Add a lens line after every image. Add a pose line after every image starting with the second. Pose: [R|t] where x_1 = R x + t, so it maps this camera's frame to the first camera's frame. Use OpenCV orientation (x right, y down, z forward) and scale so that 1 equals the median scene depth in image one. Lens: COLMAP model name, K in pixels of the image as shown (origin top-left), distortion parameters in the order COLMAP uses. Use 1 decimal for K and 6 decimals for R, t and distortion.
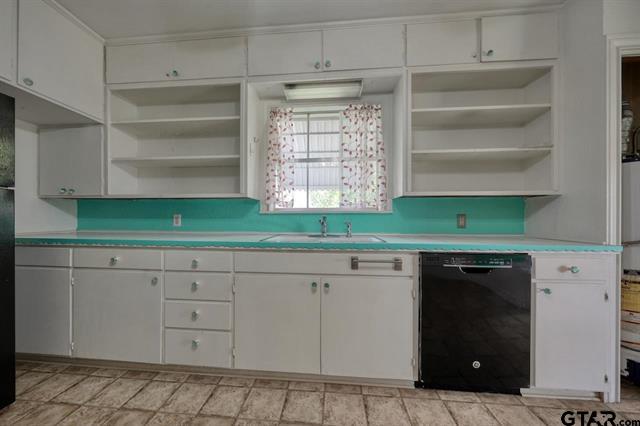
lens RADIAL K [[227.3, 0, 314.9], [0, 227.3, 216.3], [0, 0, 1]] dist [-0.007546, 0.000192]
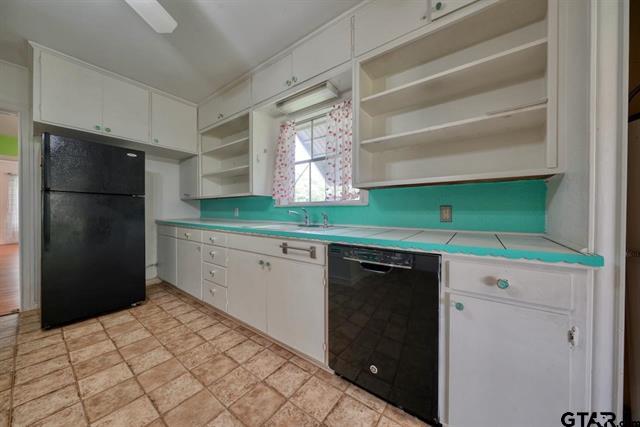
lens RADIAL K [[216.7, 0, 322.4], [0, 216.7, 210.4], [0, 0, 1]] dist [-0.007945, 0.000652]
pose [[0.857214, -0.001672, -0.514957, 0.676100], [0.003782, 0.999988, 0.003049, 0.004010], [0.514946, -0.004561, 0.857211, 0.095995]]
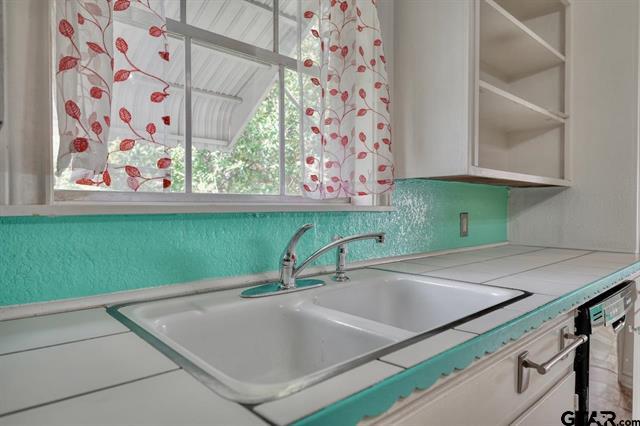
lens RADIAL K [[392.9, 0, 322.2], [0, 392.9, 213.4], [0, 0, 1]] dist [-0.002922, -0.000044]
pose [[0.671887, -0.012156, 0.740554, -0.329537], [-0.003653, 0.999799, 0.019725, -0.025392], [-0.740645, -0.015958, 0.671707, 0.611183]]
